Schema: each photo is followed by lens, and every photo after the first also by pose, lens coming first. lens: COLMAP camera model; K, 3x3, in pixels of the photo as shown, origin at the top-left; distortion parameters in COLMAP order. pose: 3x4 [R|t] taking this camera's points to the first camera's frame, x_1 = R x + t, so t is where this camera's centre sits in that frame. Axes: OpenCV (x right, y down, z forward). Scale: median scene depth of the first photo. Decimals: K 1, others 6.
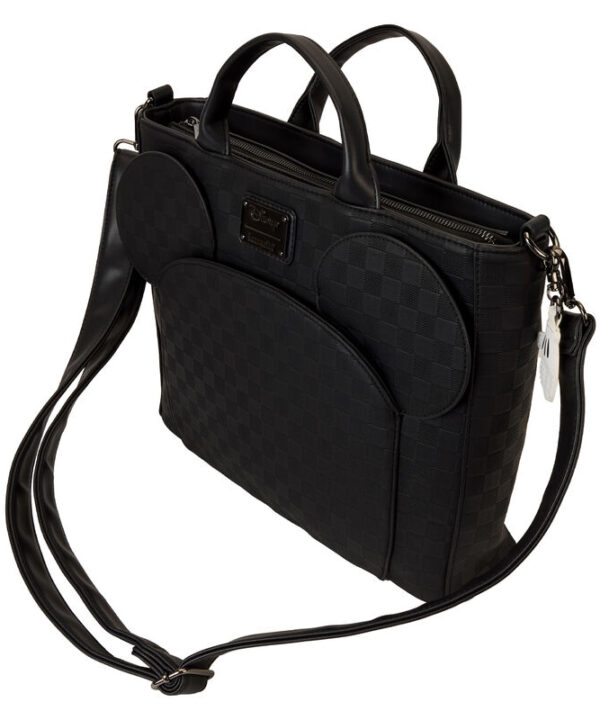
lens RADIAL K [[1237.8, 0, 300.0], [0, 1237.8, 360.0], [0, 0, 1]] dist [-0.064687, -0.052356]
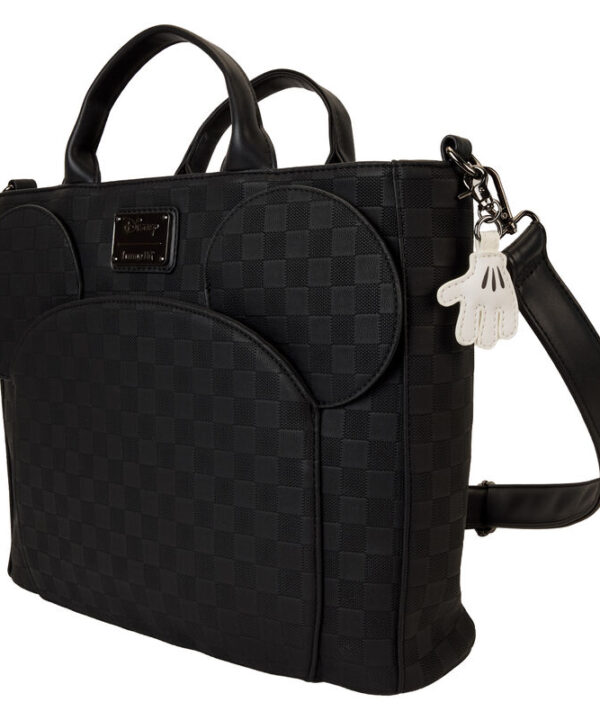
lens RADIAL K [[1237.8, 0, 300.0], [0, 1237.8, 360.0], [0, 0, 1]] dist [-0.064687, -0.052356]
pose [[0.993676, -0.026439, 0.109126, -0.015774], [0.072132, 0.895119, -0.439954, 0.359007], [-0.086049, 0.445043, 0.891365, 0.284573]]
